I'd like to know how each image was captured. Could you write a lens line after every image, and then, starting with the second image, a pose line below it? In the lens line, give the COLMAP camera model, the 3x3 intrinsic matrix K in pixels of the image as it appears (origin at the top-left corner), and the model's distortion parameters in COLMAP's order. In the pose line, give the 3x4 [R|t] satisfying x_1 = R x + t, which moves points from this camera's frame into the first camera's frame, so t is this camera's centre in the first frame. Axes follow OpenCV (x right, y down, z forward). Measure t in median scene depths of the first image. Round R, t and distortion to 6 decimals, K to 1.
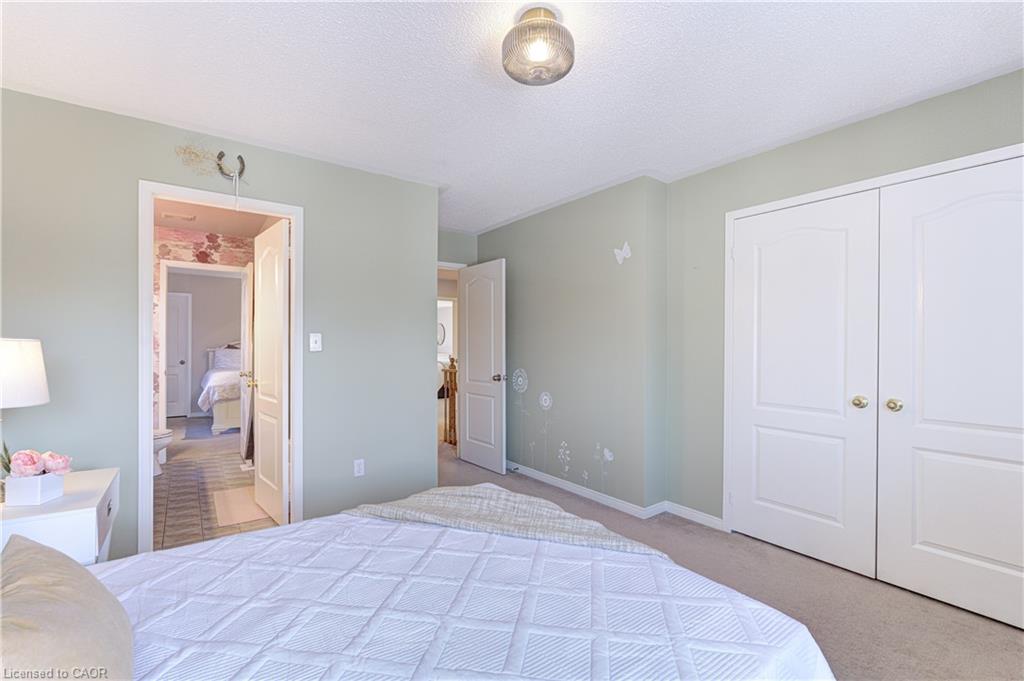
lens RADIAL K [[447.8, 0, 513.5], [0, 447.8, 339.6], [0, 0, 1]] dist [0.002293, 0.000350]
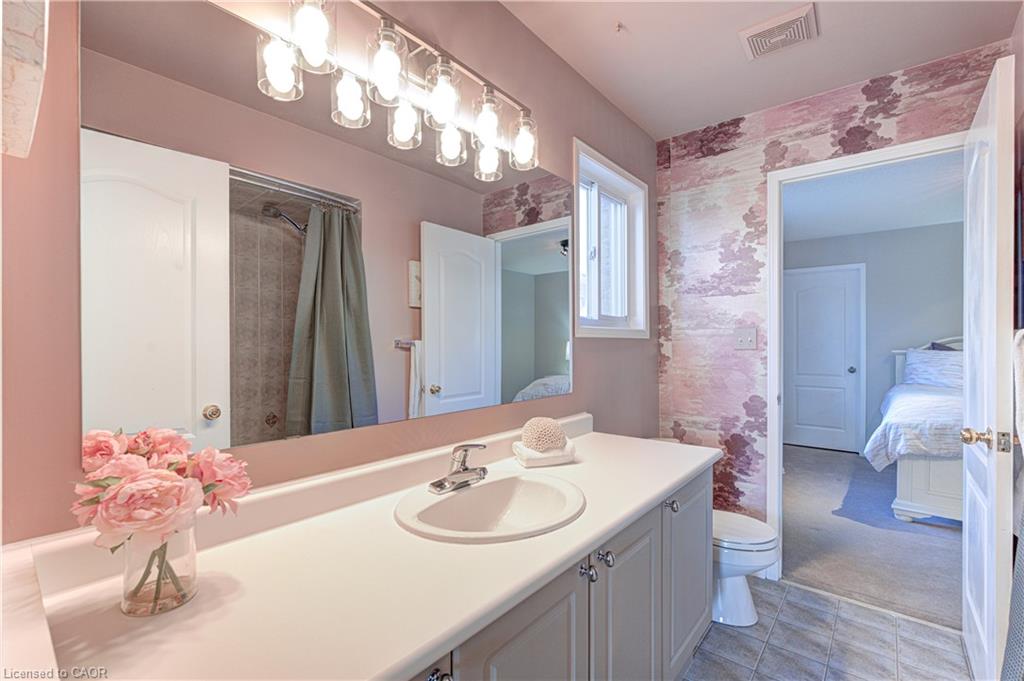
lens RADIAL K [[447.8, 0, 510.6], [0, 447.8, 342.0], [0, 0, 1]] dist [0.002293, 0.000350]
pose [[0.238556, -0.002080, -0.971127, -0.337721], [0.009857, 0.999951, 0.000280, 0.007645], [0.971079, -0.009639, 0.238565, 0.549551]]
